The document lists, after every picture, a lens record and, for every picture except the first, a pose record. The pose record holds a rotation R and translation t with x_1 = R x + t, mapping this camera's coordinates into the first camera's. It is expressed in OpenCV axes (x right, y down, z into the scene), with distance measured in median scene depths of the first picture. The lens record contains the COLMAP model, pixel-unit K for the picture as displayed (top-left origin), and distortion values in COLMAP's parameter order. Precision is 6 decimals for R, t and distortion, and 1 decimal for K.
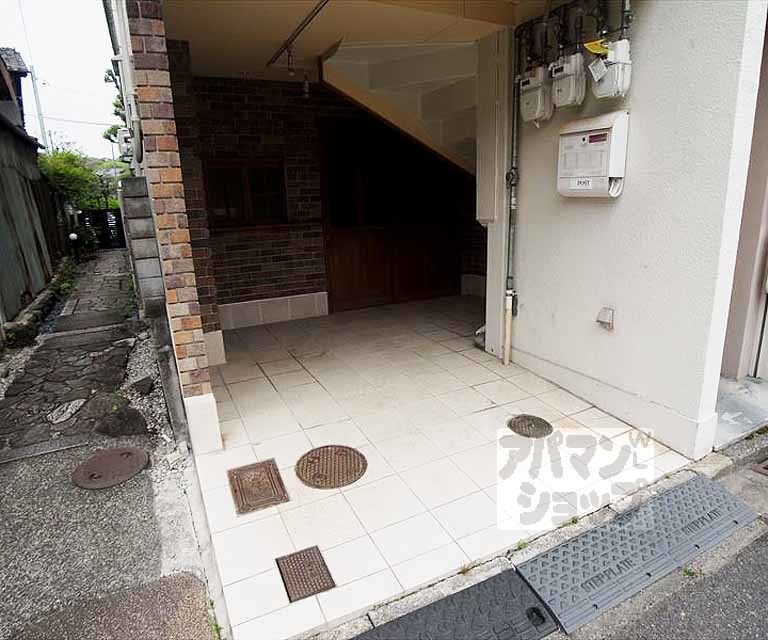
lens RADIAL K [[475.0, 0, 384.0], [0, 475.0, 320.0], [0, 0, 1]] dist [-0.054614, 0.004622]
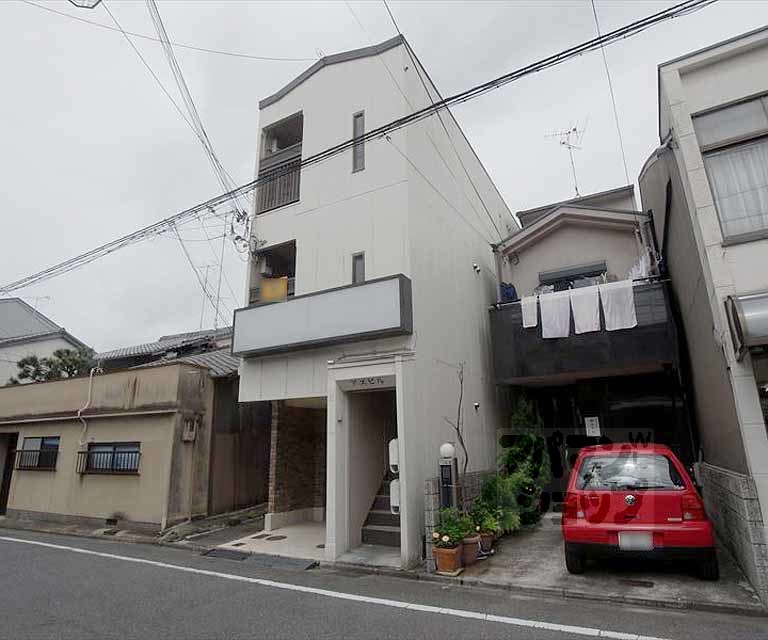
lens RADIAL K [[475.0, 0, 384.0], [0, 475.0, 320.0], [0, 0, 1]] dist [-0.054614, 0.004622]
pose [[0.562703, -0.194390, -0.803479, 3.305689], [-0.217019, 0.903130, -0.370485, -0.038473], [0.797664, 0.382843, 0.466008, -0.566609]]
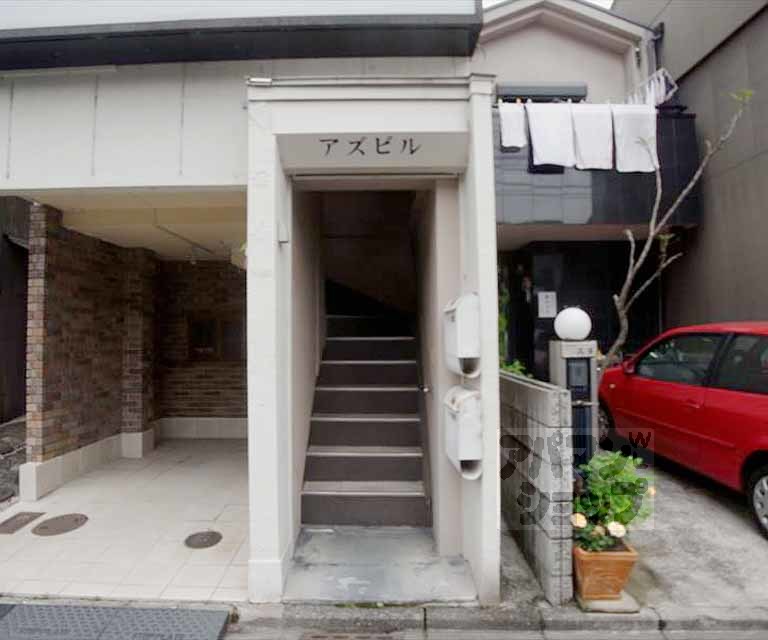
lens RADIAL K [[475.0, 0, 384.0], [0, 475.0, 320.0], [0, 0, 1]] dist [-0.054614, 0.004622]
pose [[0.888987, 0.017629, -0.457593, 1.397958], [-0.143873, 0.959412, -0.242546, -0.101080], [0.434745, 0.281456, 0.855441, 0.030918]]
